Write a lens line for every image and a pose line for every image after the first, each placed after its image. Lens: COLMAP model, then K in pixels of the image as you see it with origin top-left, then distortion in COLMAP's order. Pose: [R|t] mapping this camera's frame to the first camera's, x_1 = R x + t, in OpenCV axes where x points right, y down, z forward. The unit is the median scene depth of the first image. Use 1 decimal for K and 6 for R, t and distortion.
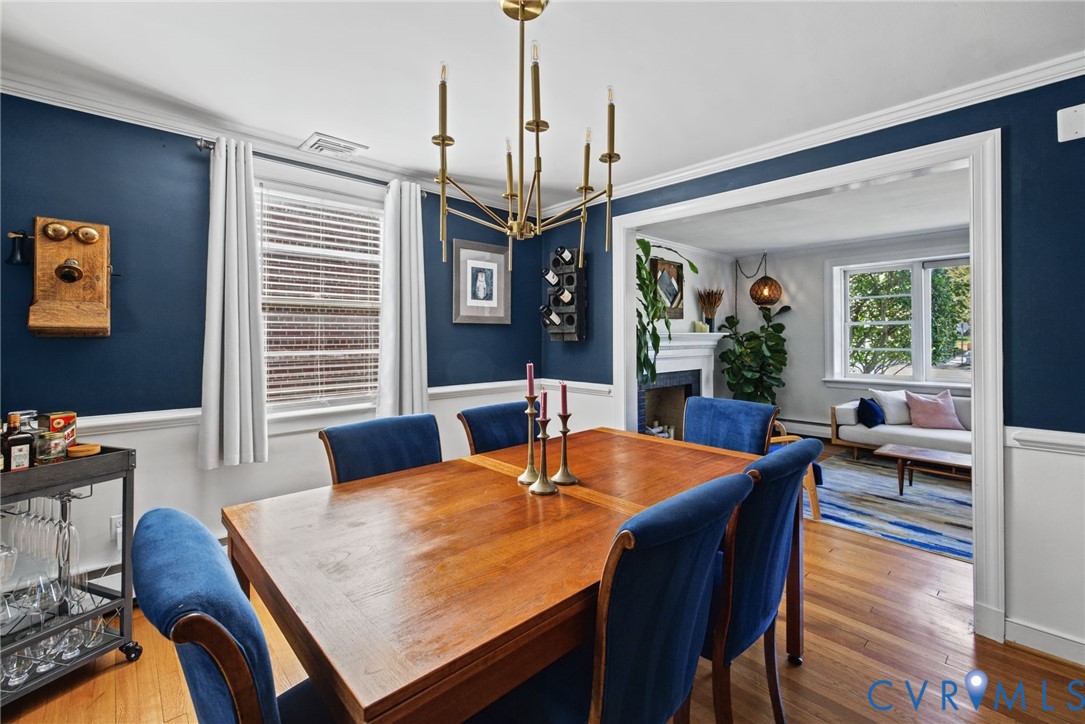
lens RADIAL K [[467.6, 0, 551.3], [0, 467.6, 334.8], [0, 0, 1]] dist [-0.009881, -0.000171]
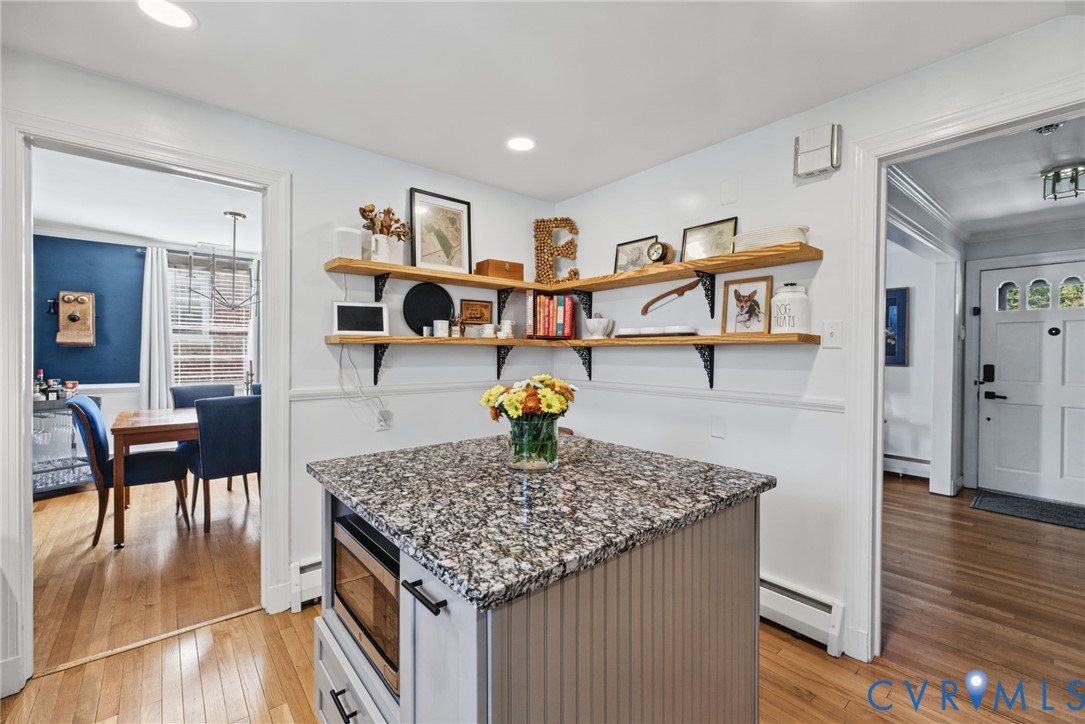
lens RADIAL K [[467.6, 0, 541.5], [0, 467.6, 360.0], [0, 0, 1]] dist [-0.009881, -0.000171]
pose [[0.998008, 0.008922, -0.062453, 1.302020], [-0.008083, 0.999874, 0.013673, 0.019363], [0.062567, -0.013141, 0.997954, -1.049045]]
